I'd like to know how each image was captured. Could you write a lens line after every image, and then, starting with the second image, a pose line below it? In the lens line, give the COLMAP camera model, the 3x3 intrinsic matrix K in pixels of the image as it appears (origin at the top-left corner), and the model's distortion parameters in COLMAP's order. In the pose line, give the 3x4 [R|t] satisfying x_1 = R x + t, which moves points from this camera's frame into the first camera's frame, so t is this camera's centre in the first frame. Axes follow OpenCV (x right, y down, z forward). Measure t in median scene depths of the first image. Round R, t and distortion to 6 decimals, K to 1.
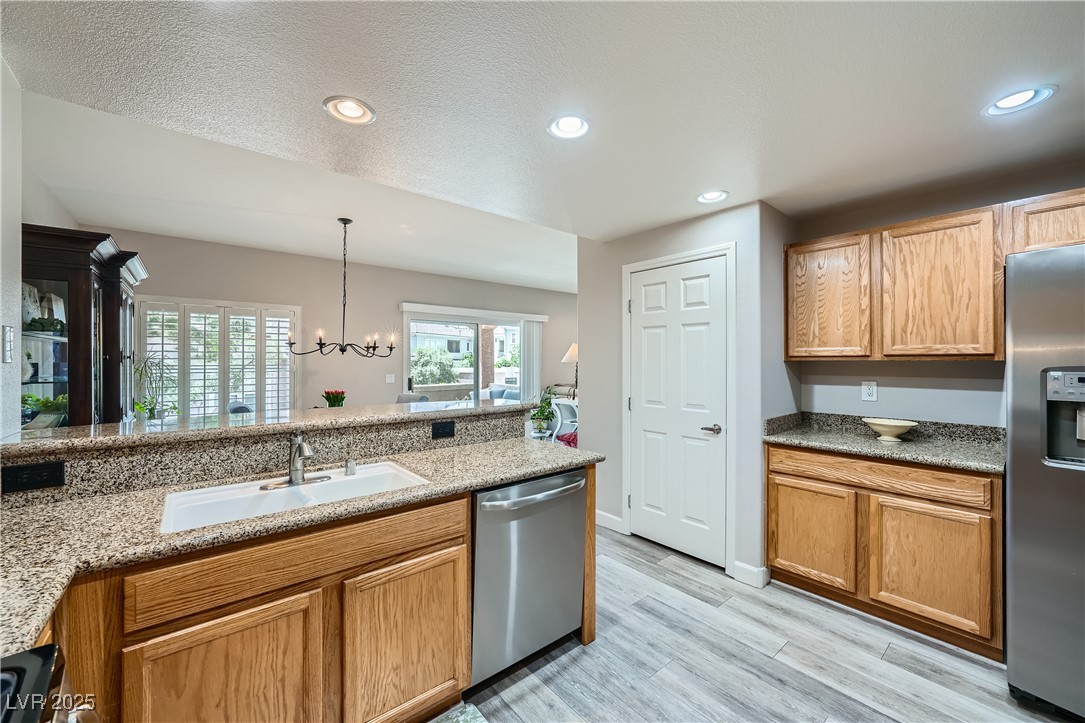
lens RADIAL K [[426.7, 0, 539.7], [0, 426.7, 359.4], [0, 0, 1]] dist [-0.013136, 0.002943]
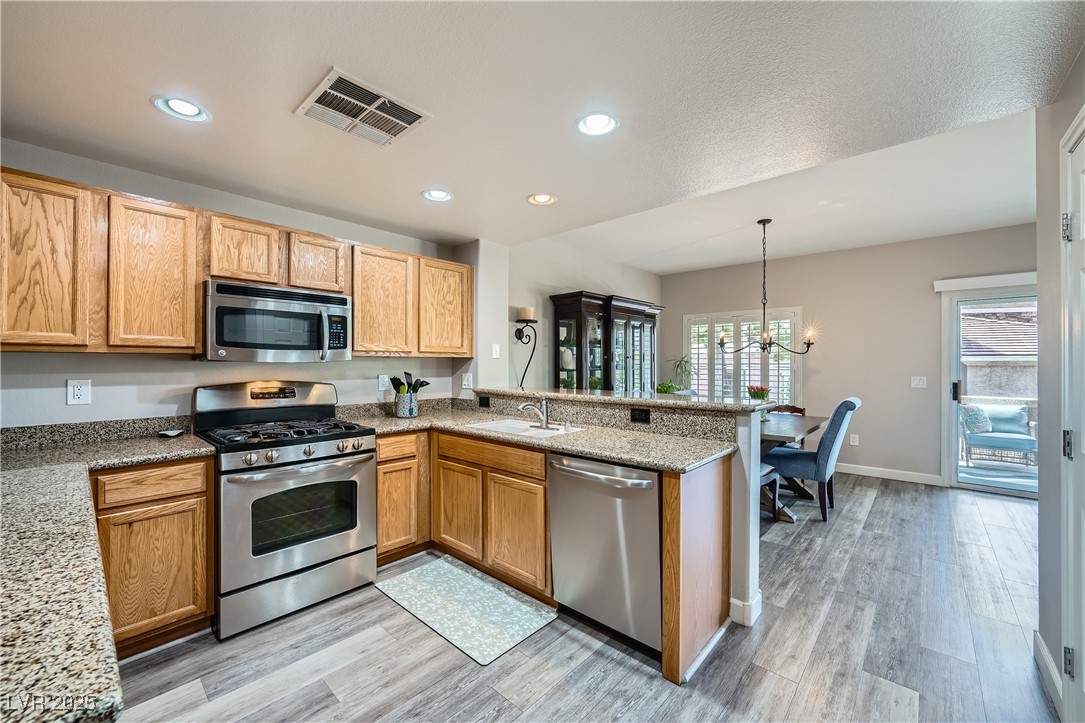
lens RADIAL K [[426.7, 0, 539.2], [0, 426.7, 364.2], [0, 0, 1]] dist [-0.013136, 0.002943]
pose [[0.138404, -0.000338, -0.990376, 0.858778], [0.001952, 0.999998, -0.000069, 0.028511], [0.990374, -0.001923, 0.138404, 0.578470]]
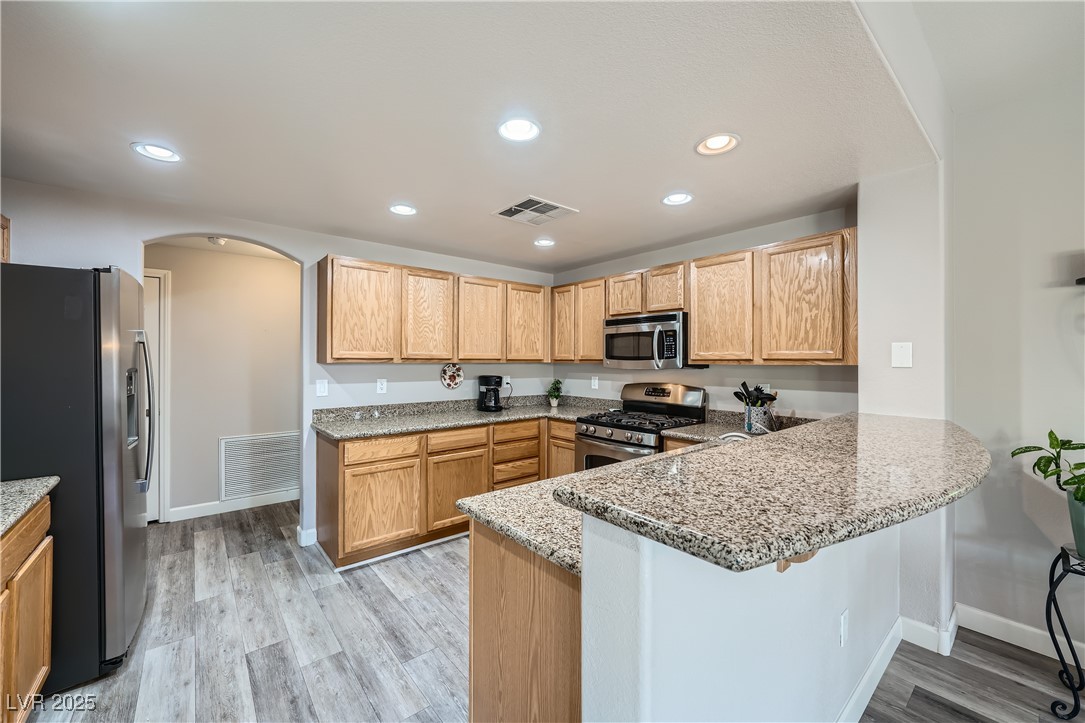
lens RADIAL K [[426.7, 0, 548.2], [0, 426.7, 356.2], [0, 0, 1]] dist [-0.013136, 0.002943]
pose [[-0.999976, -0.003782, -0.005825, 0.001040], [-0.003715, 0.999927, -0.011457, -0.005941], [0.005868, -0.011435, -0.999917, 1.592761]]
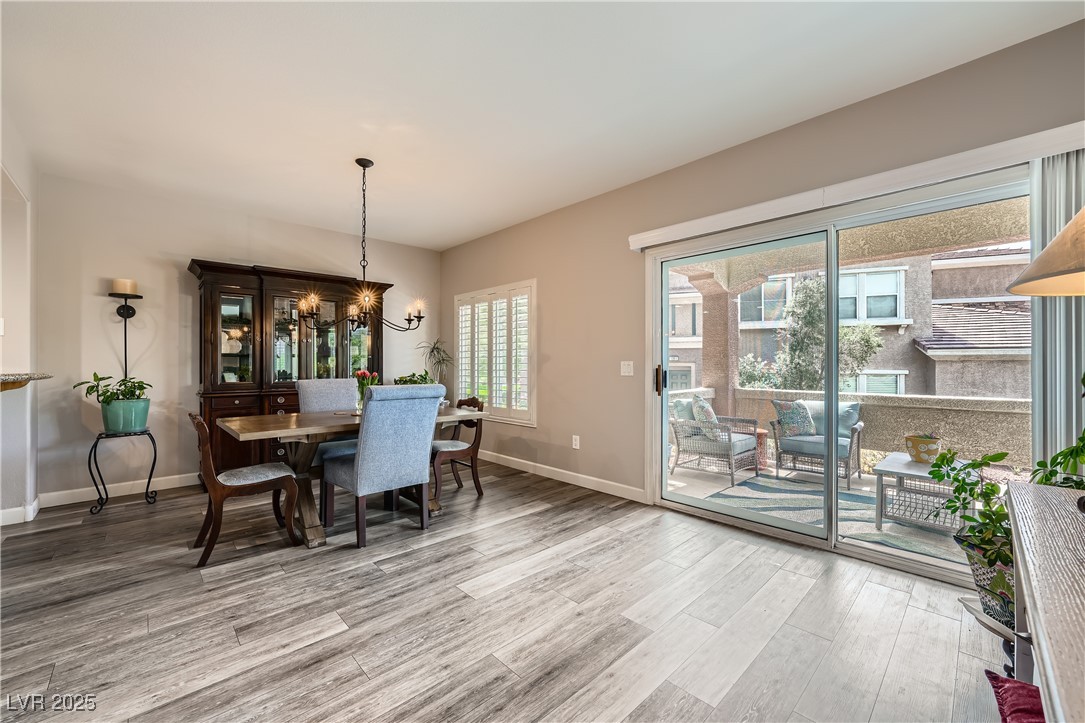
lens RADIAL K [[426.7, 0, 540.9], [0, 426.7, 364.1], [0, 0, 1]] dist [-0.013136, 0.002943]
pose [[0.067229, -0.002451, -0.997735, 0.662101], [0.002982, 0.999993, -0.002256, 0.106499], [0.997733, -0.002823, 0.067236, 2.298296]]
